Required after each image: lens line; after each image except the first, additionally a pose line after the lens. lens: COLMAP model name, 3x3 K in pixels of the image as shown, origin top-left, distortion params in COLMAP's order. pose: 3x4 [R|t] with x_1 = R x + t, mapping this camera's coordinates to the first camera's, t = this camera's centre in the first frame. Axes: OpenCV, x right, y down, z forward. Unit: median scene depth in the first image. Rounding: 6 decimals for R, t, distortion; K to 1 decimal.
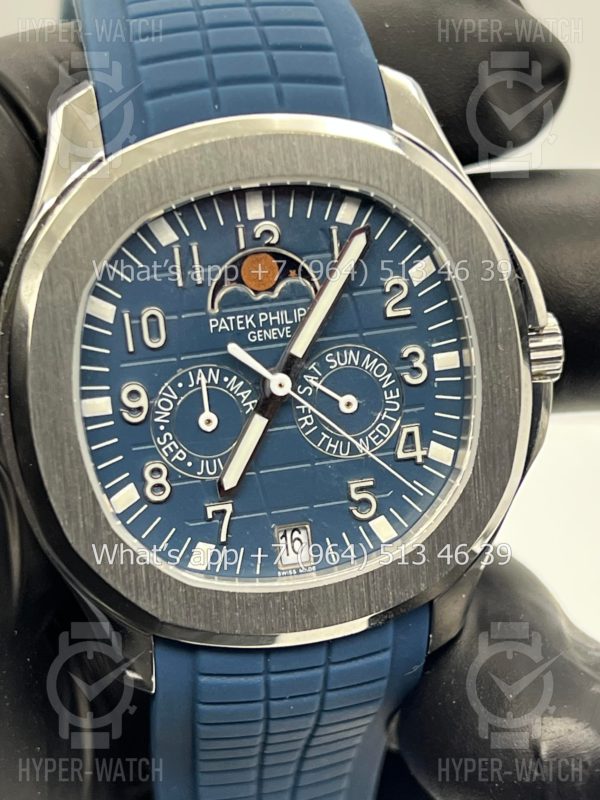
lens RADIAL K [[1783.0, 0, 300.0], [0, 1783.0, 399.0], [0, 0, 1]] dist [0.236658, 0.000000]
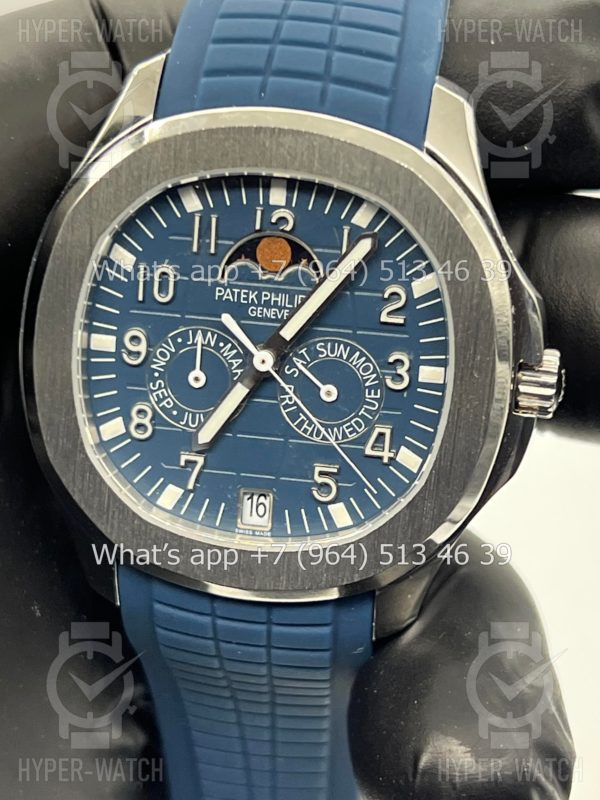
lens RADIAL K [[1783.0, 0, 299.3], [0, 1783.0, 401.1], [0, 0, 1]] dist [0.236658, 0.000000]
pose [[0.933374, 0.233602, -0.272475, 0.304704], [-0.218613, 0.972139, 0.084580, -0.079388], [0.284641, -0.019378, 0.958438, -0.023751]]
